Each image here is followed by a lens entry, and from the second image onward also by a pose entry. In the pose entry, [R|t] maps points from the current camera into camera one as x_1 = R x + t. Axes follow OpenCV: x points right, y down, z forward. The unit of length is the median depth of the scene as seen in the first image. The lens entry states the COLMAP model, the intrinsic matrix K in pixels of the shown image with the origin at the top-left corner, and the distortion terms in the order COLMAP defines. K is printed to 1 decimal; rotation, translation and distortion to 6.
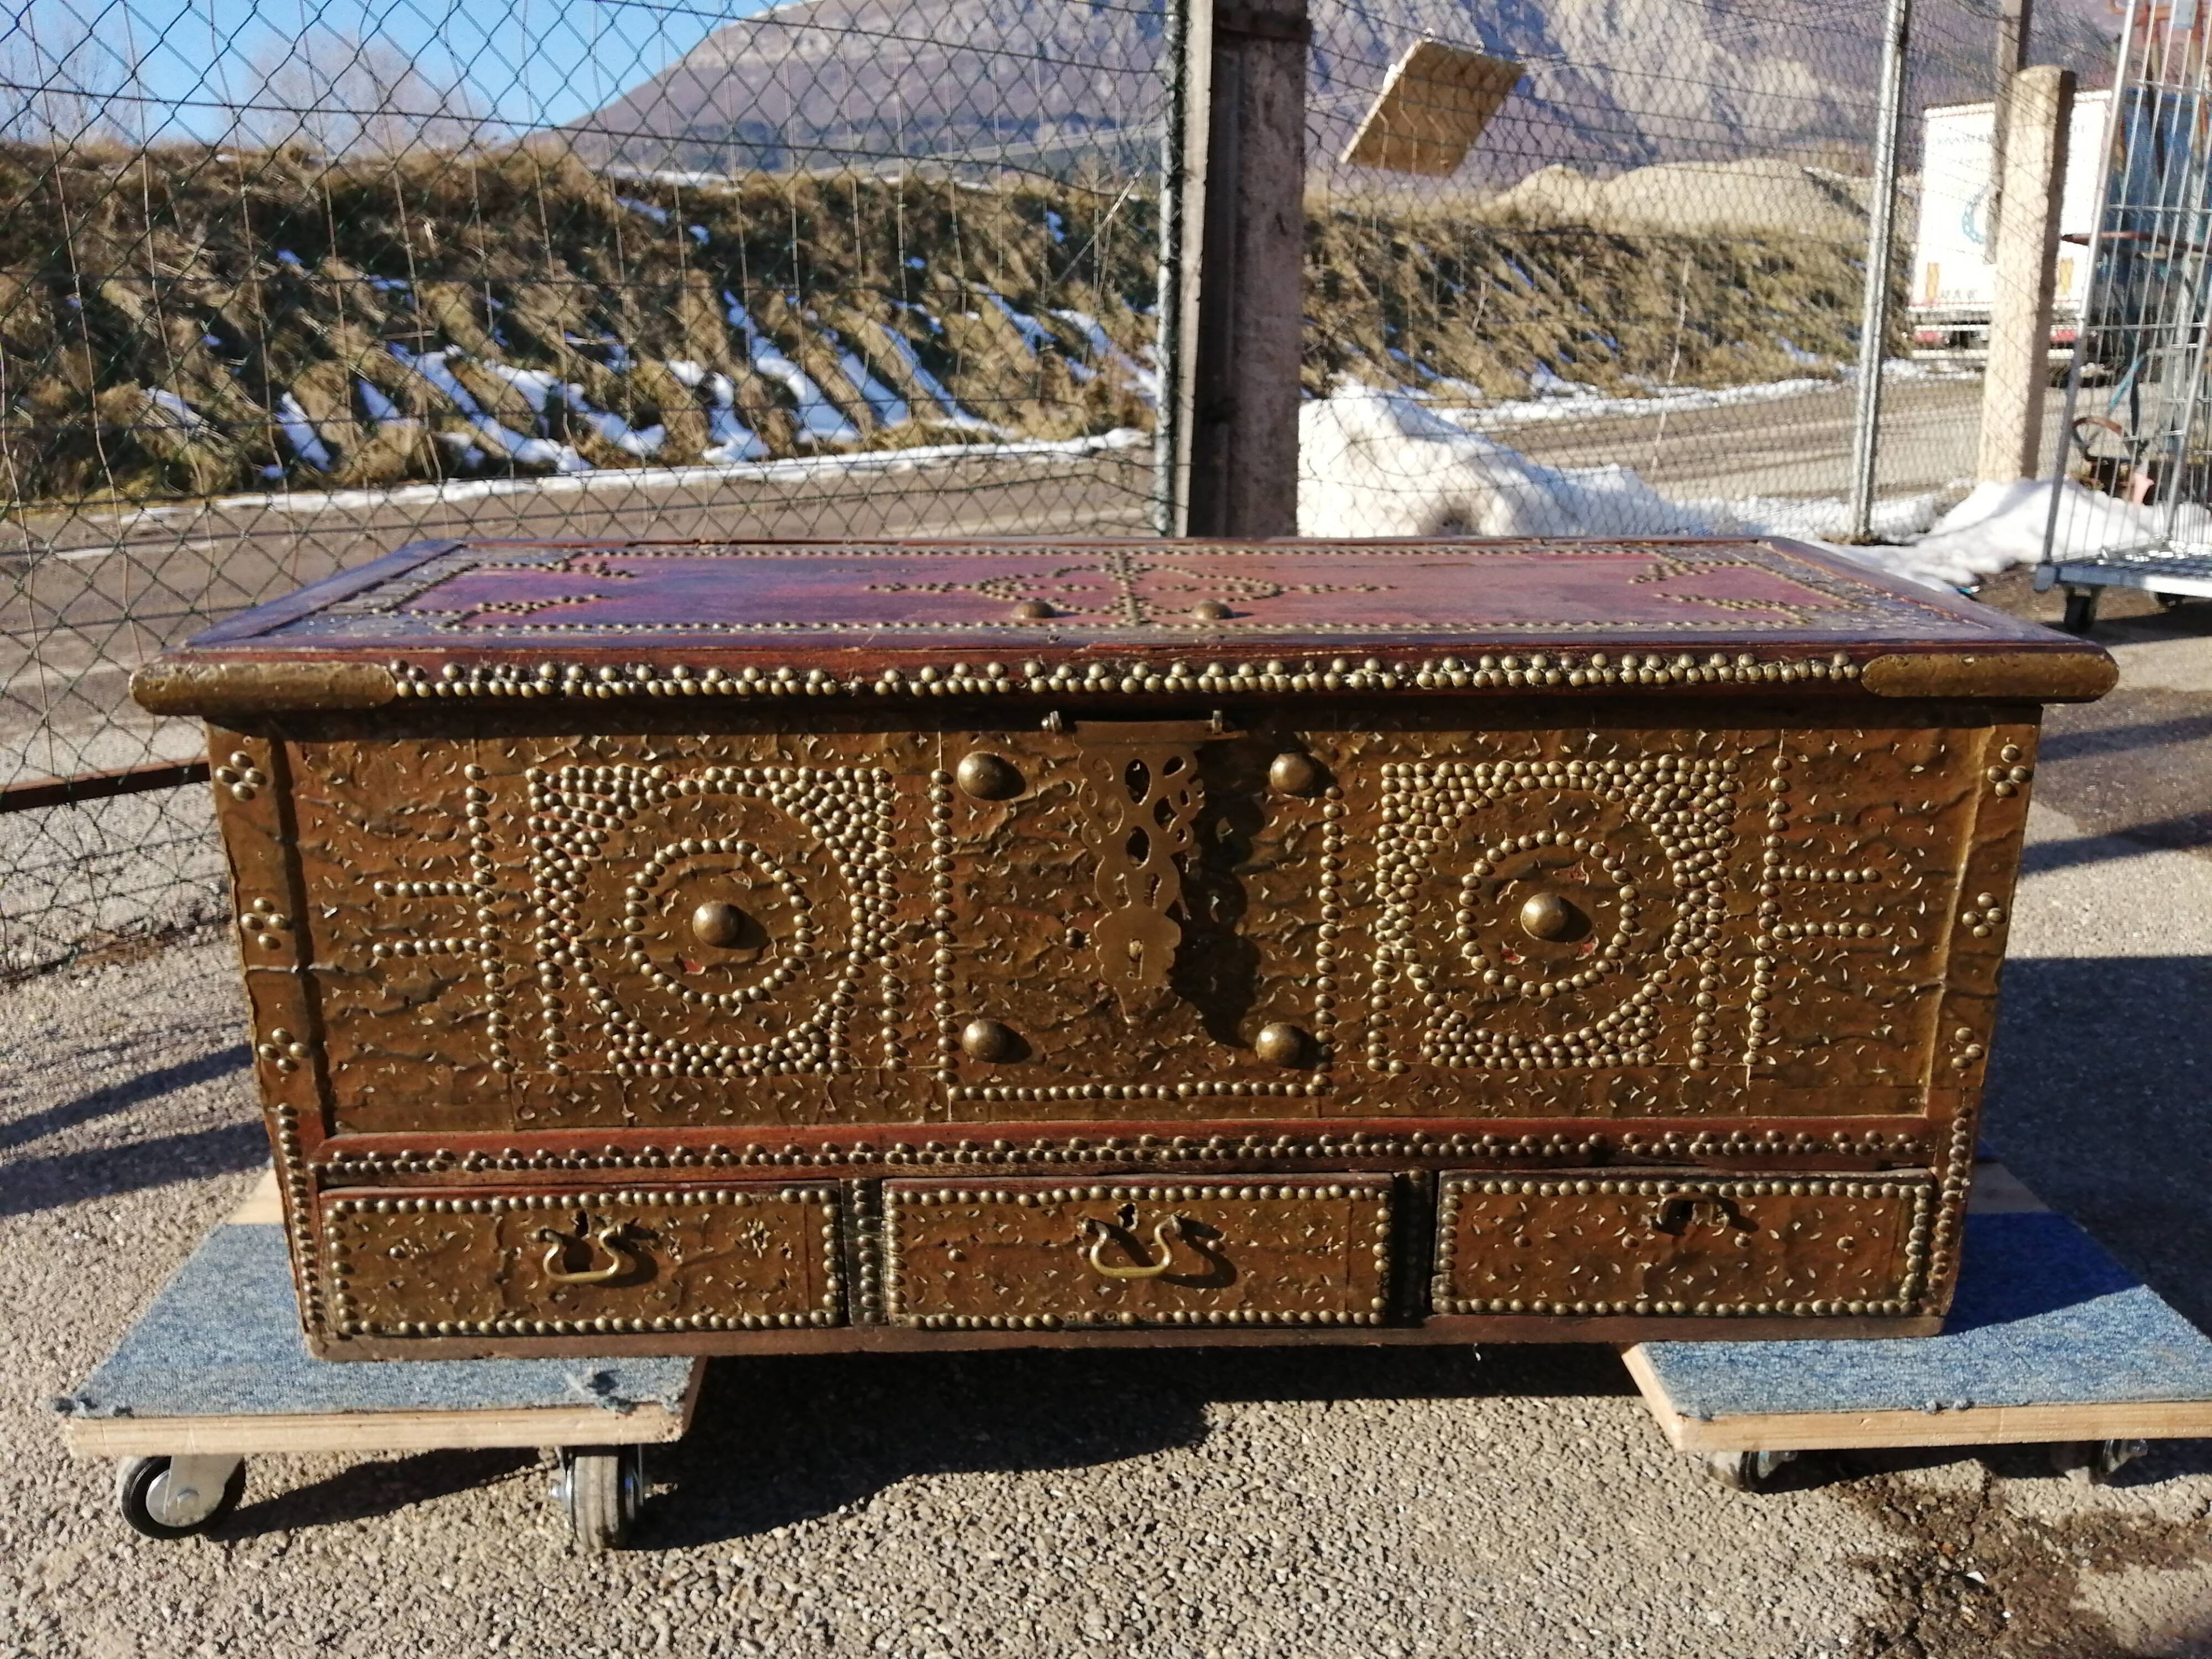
lens RADIAL K [[1767.9, 0, 1114.8], [0, 1767.9, 826.3], [0, 0, 1]] dist [0.066961, -0.148538]
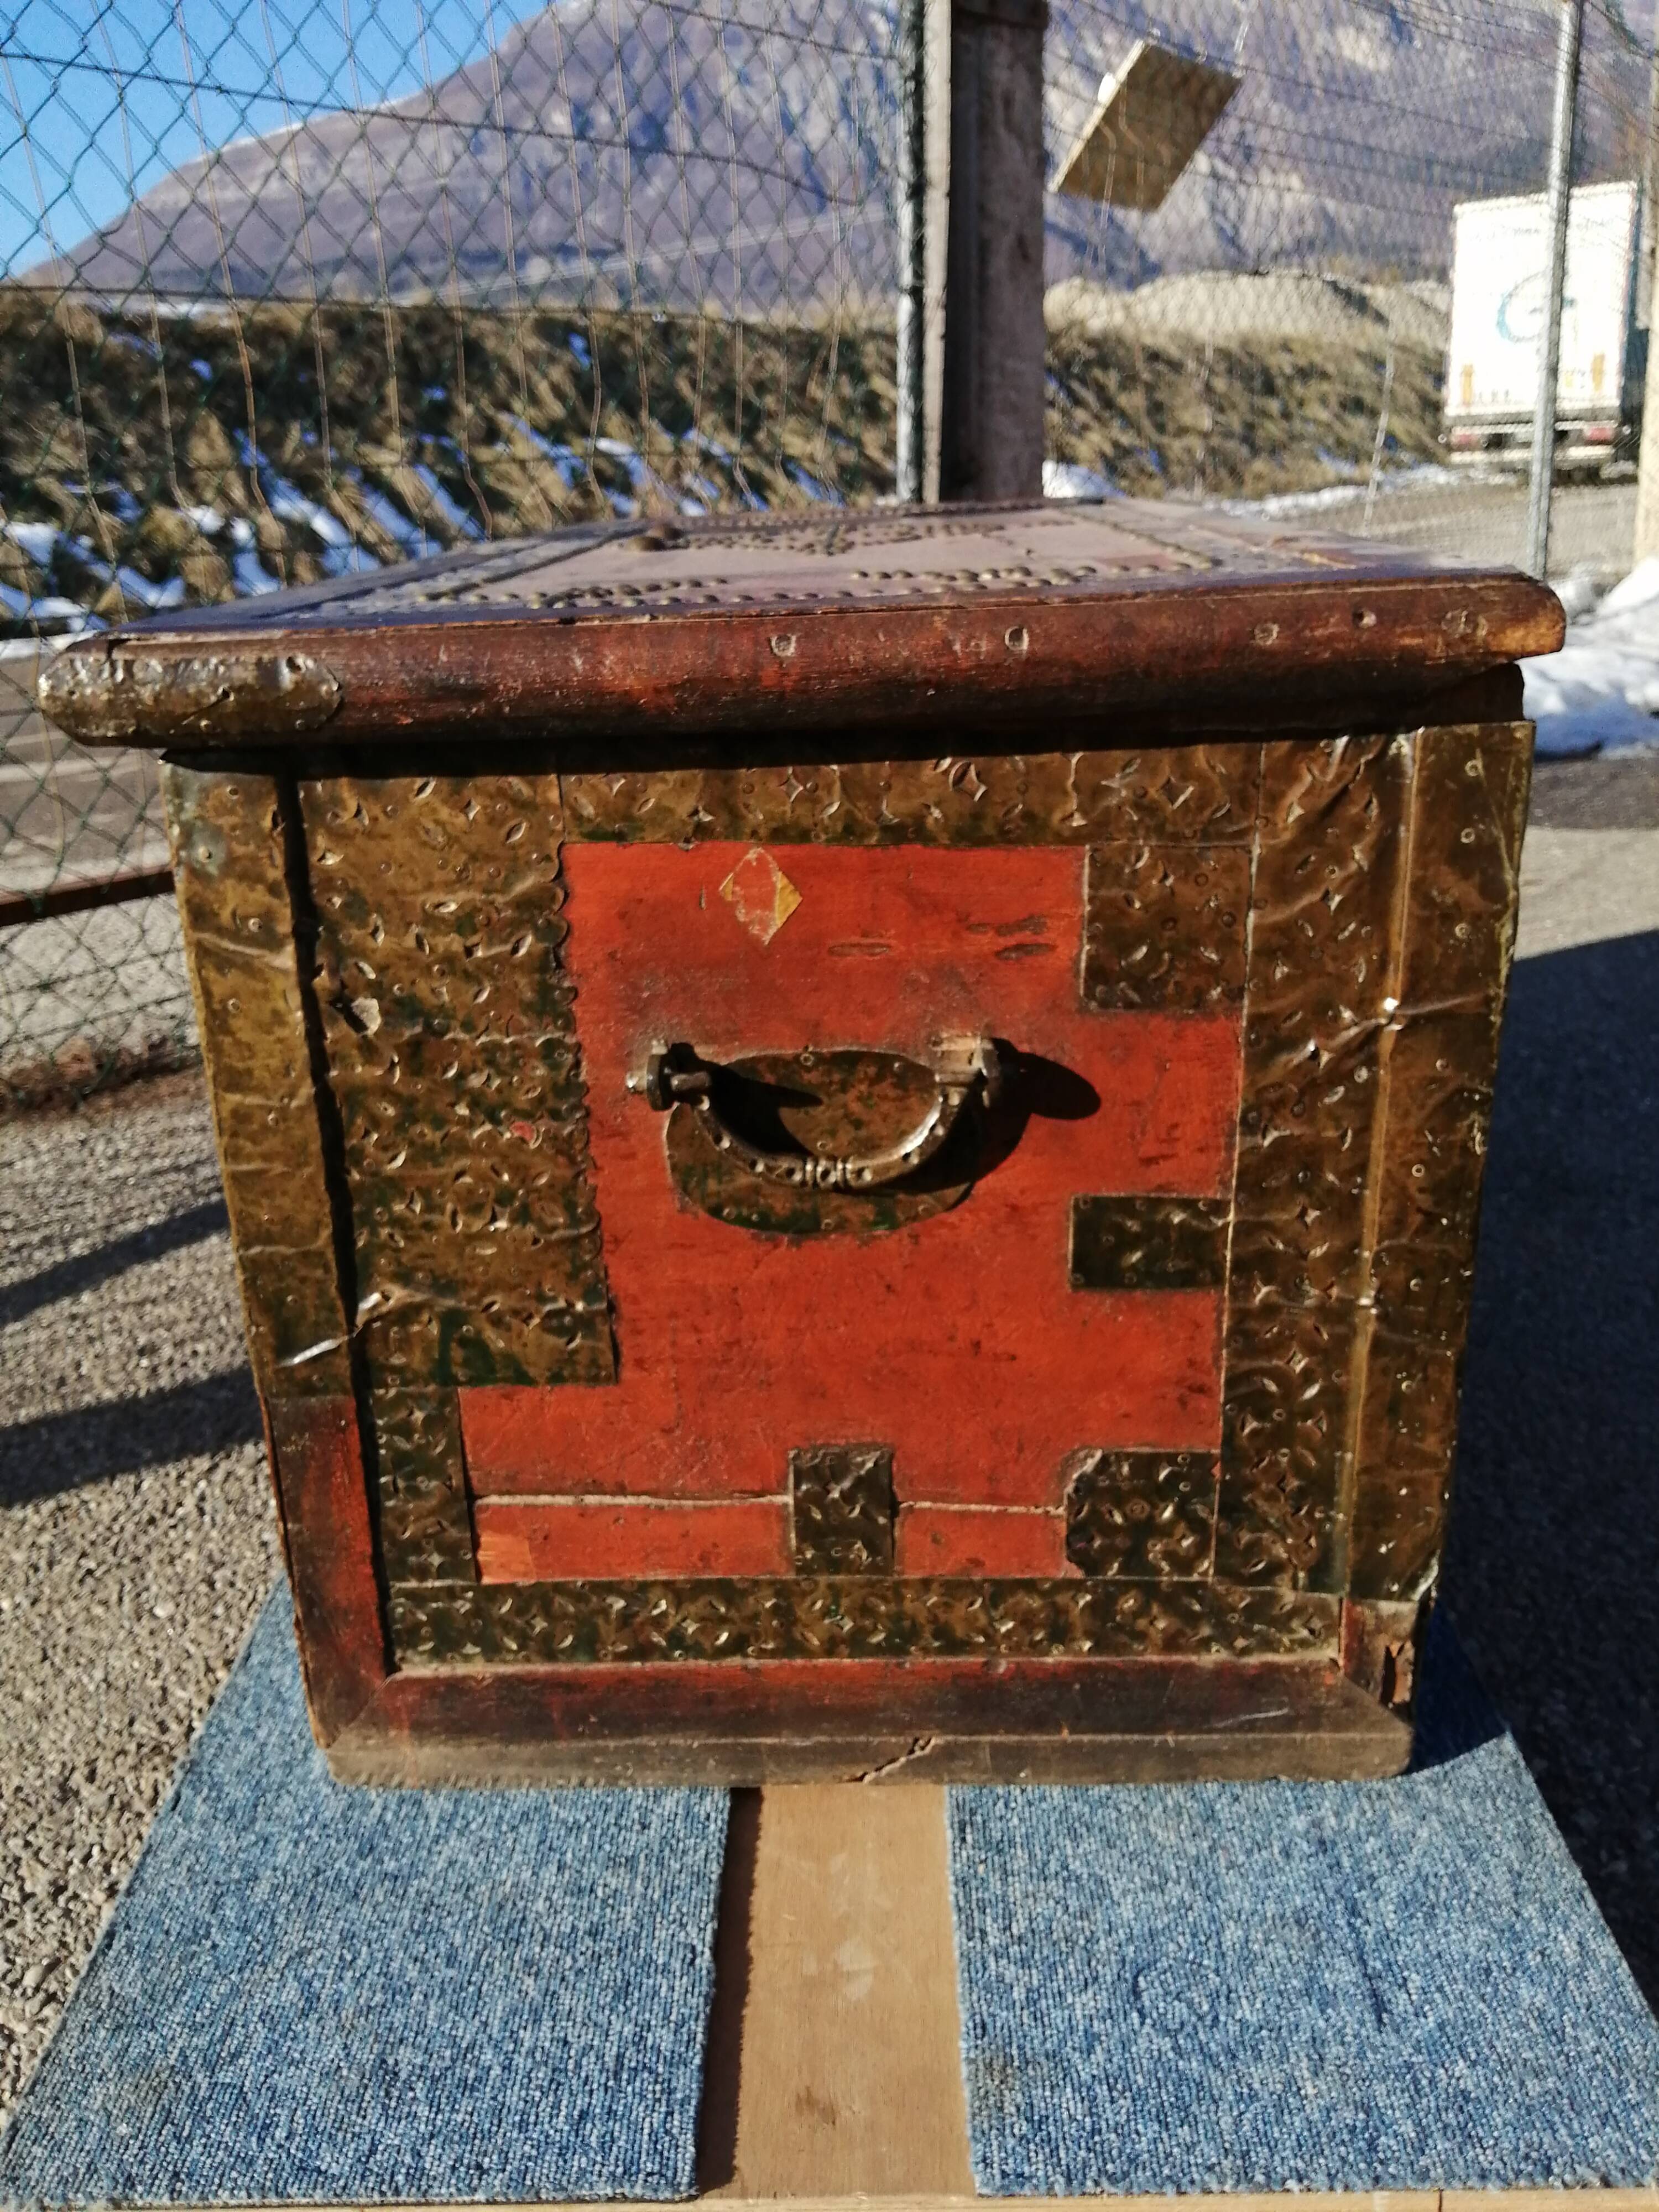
lens RADIAL K [[1767.9, 0, 842.7], [0, 1767.9, 1109.7], [0, 0, 1]] dist [0.066961, -0.148538]
pose [[0.993233, -0.069558, 0.093008, -0.308720], [0.062393, 0.995011, 0.077841, 0.008379], [-0.097959, -0.071511, 0.992618, 0.378526]]
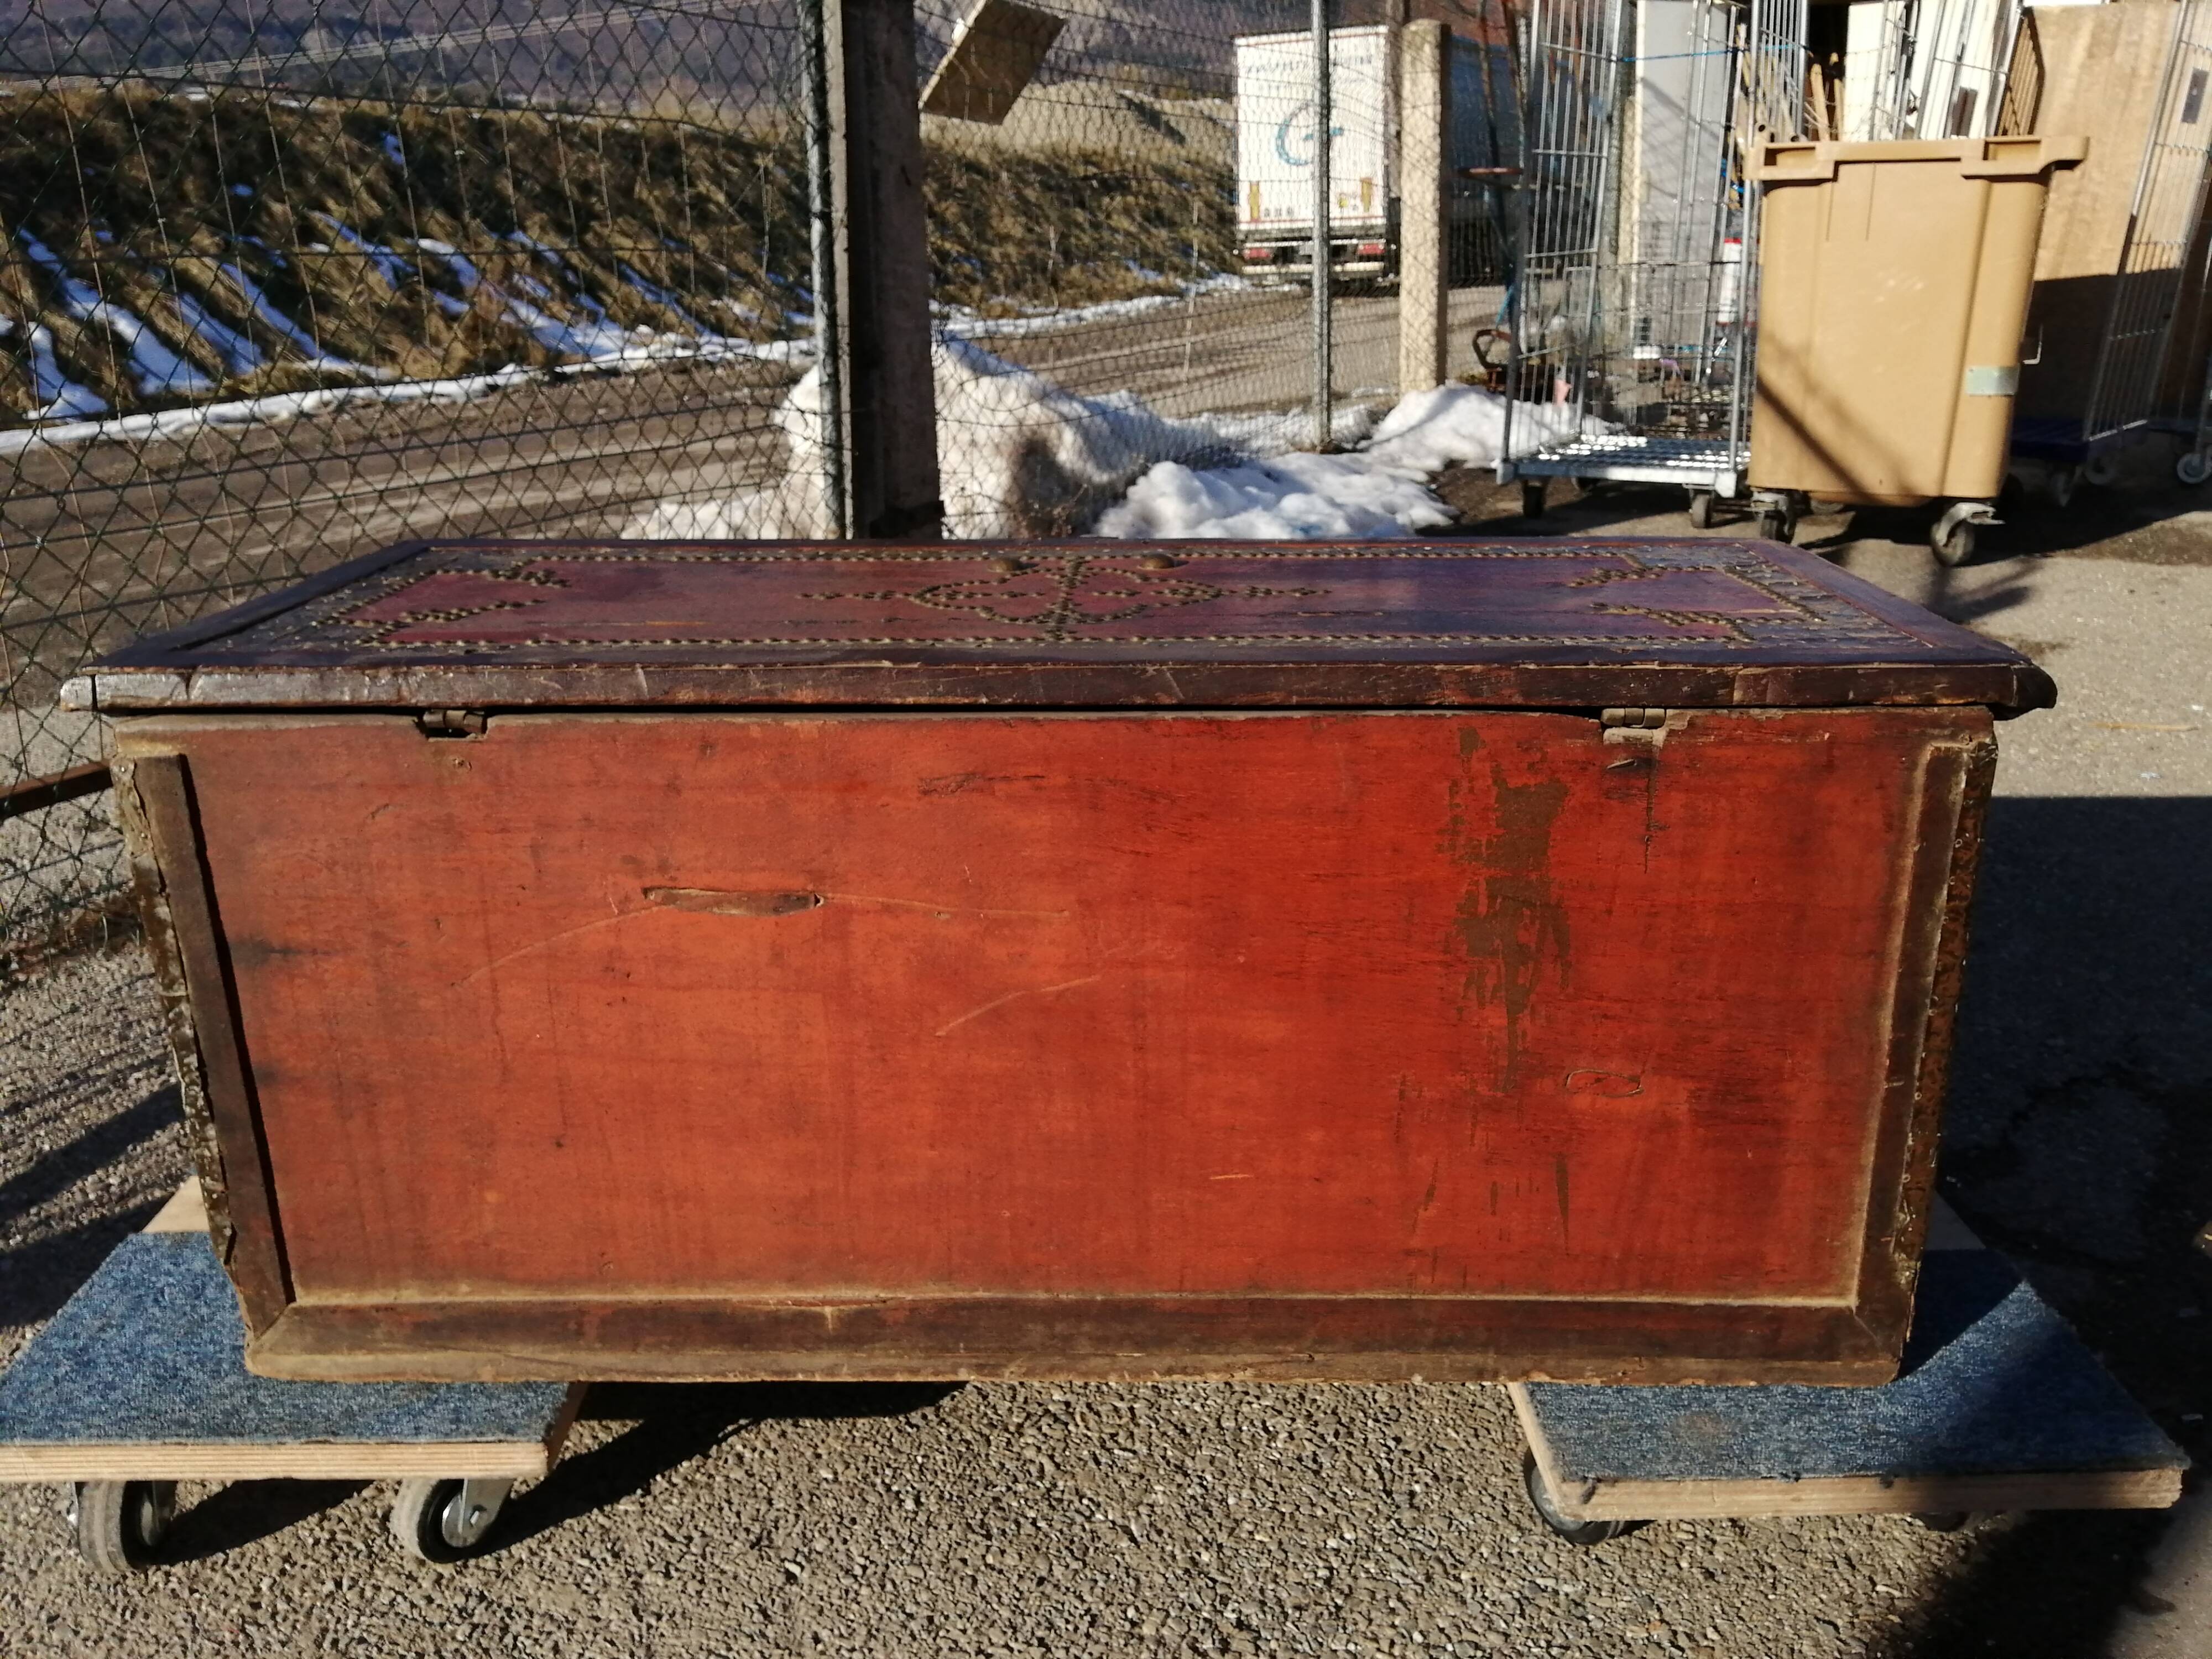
lens RADIAL K [[1729.4, 0, 1114.1], [0, 1729.4, 870.9], [0, 0, 1]] dist [0.042535, -0.077448]
pose [[0.938765, -0.130798, 0.318766, -0.519067], [0.108036, 0.990231, 0.088152, -0.030685], [-0.327182, -0.048316, 0.943725, -0.080242]]
